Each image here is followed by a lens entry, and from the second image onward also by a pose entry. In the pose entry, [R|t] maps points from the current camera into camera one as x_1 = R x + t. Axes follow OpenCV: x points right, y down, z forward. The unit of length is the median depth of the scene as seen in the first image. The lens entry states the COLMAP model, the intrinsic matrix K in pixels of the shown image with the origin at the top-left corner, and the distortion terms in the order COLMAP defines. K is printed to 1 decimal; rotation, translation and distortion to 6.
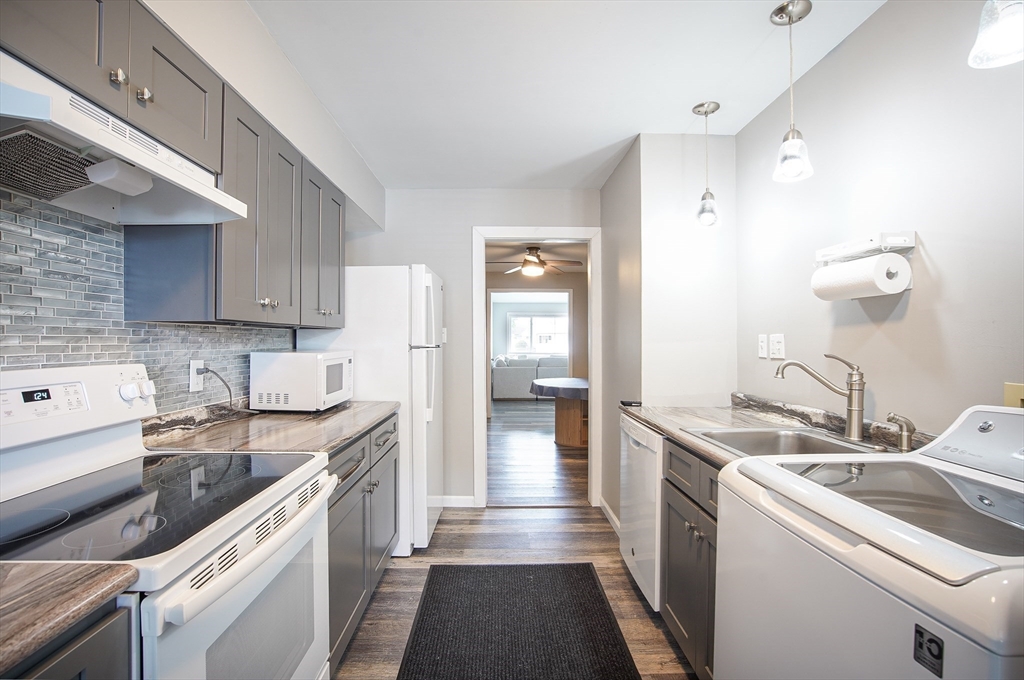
lens RADIAL K [[479.5, 0, 509.4], [0, 479.5, 340.0], [0, 0, 1]] dist [-0.064172, 0.022866]
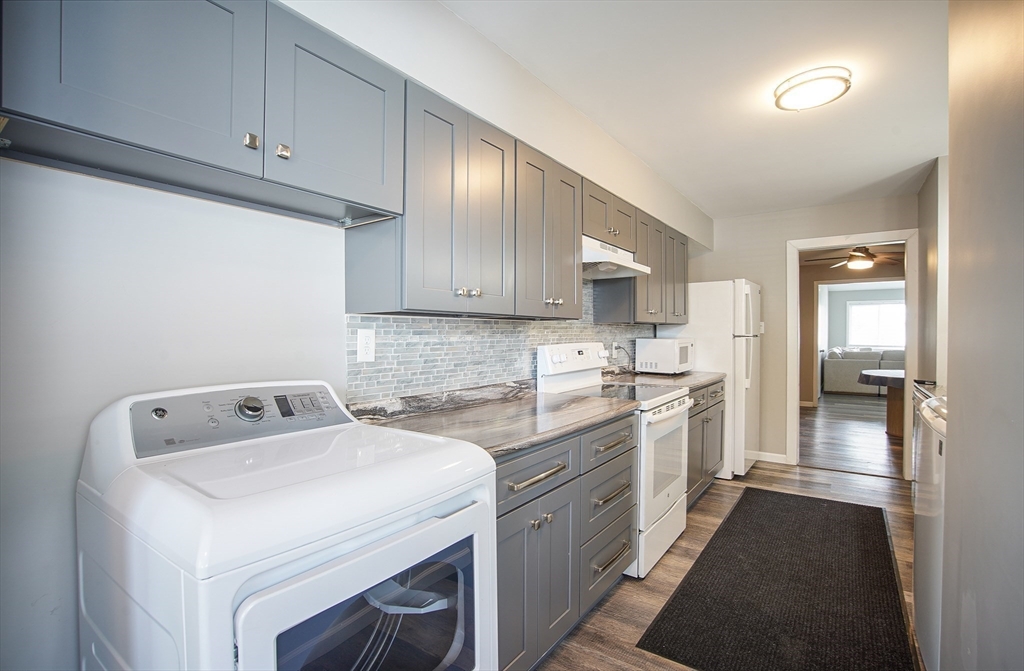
lens RADIAL K [[476.8, 0, 512.3], [0, 476.8, 346.4], [0, 0, 1]] dist [-0.029639, 0.000704]
pose [[0.800167, 0.013112, -0.599633, 0.132541], [0.004981, 0.999581, 0.028505, 0.001492], [0.599756, -0.025796, 0.799767, -0.625528]]
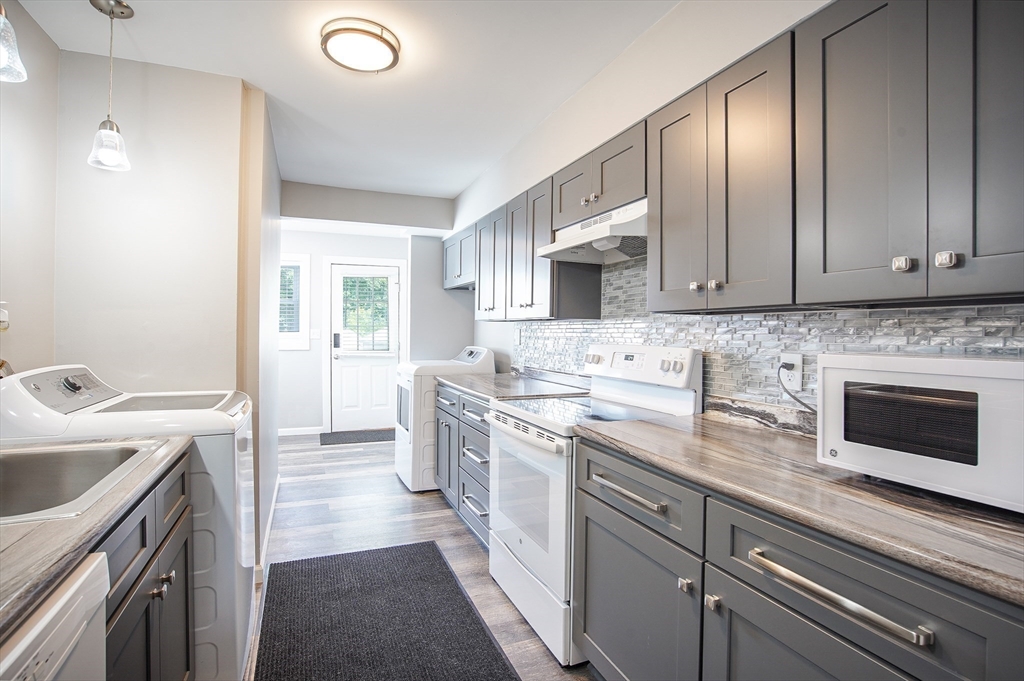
lens RADIAL K [[488.1, 0, 508.8], [0, 488.1, 331.5], [0, 0, 1]] dist [-0.066286, 0.025526]
pose [[-0.929623, -0.008957, -0.368404, 0.107038], [-0.009047, 0.999958, -0.001483, 0.006013], [0.368402, 0.001954, -0.929665, 1.211807]]
